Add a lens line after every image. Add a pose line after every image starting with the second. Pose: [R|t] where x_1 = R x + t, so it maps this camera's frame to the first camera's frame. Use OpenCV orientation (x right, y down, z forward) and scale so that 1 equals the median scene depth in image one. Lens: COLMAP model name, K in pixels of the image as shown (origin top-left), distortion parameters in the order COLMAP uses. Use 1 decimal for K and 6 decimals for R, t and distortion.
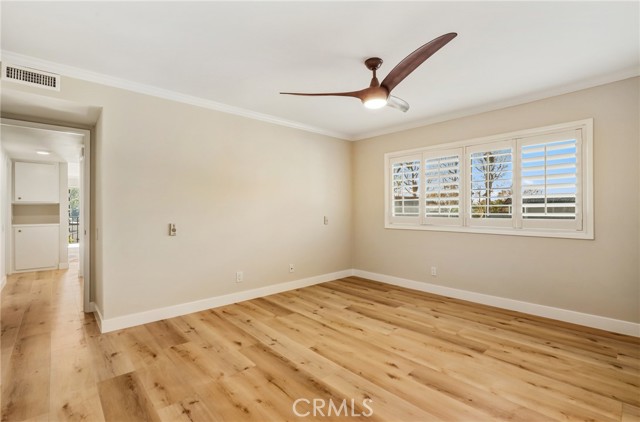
lens RADIAL K [[295.6, 0, 324.1], [0, 295.6, 209.9], [0, 0, 1]] dist [0.000215, 0.000032]
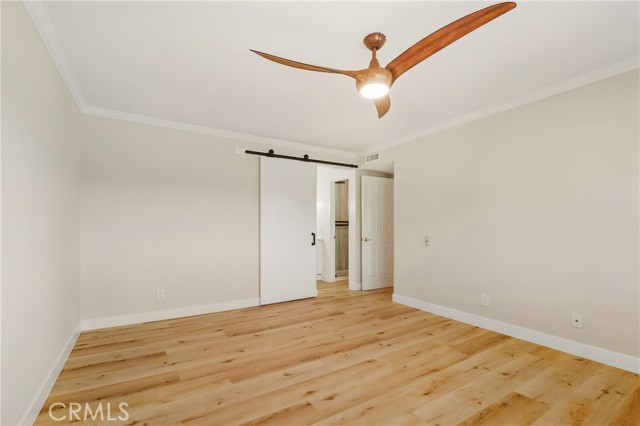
lens RADIAL K [[293.3, 0, 319.8], [0, 293.3, 223.9], [0, 0, 1]] dist [-0.000011, -0.000184]
pose [[-0.192709, -0.004631, -0.981245, 0.812650], [0.002182, 0.999984, -0.005148, 0.002631], [0.981254, -0.003133, -0.192695, 0.835395]]
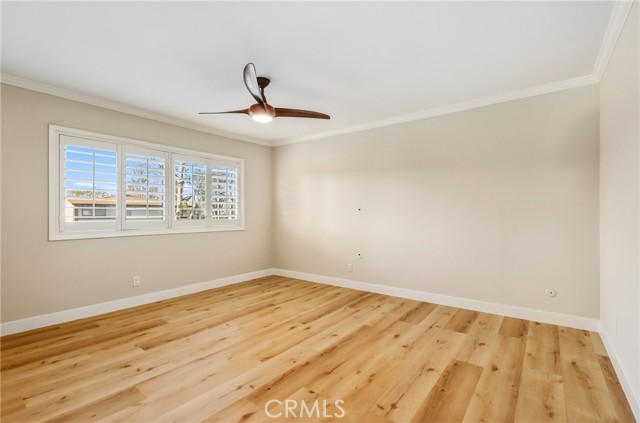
lens RADIAL K [[295.6, 0, 324.1], [0, 295.6, 210.4], [0, 0, 1]] dist [0.000215, 0.000032]
pose [[-0.180238, 0.011786, 0.983552, -0.815883], [0.001610, 0.999930, -0.011688, 0.007144], [-0.983622, -0.000523, -0.180245, 0.805836]]
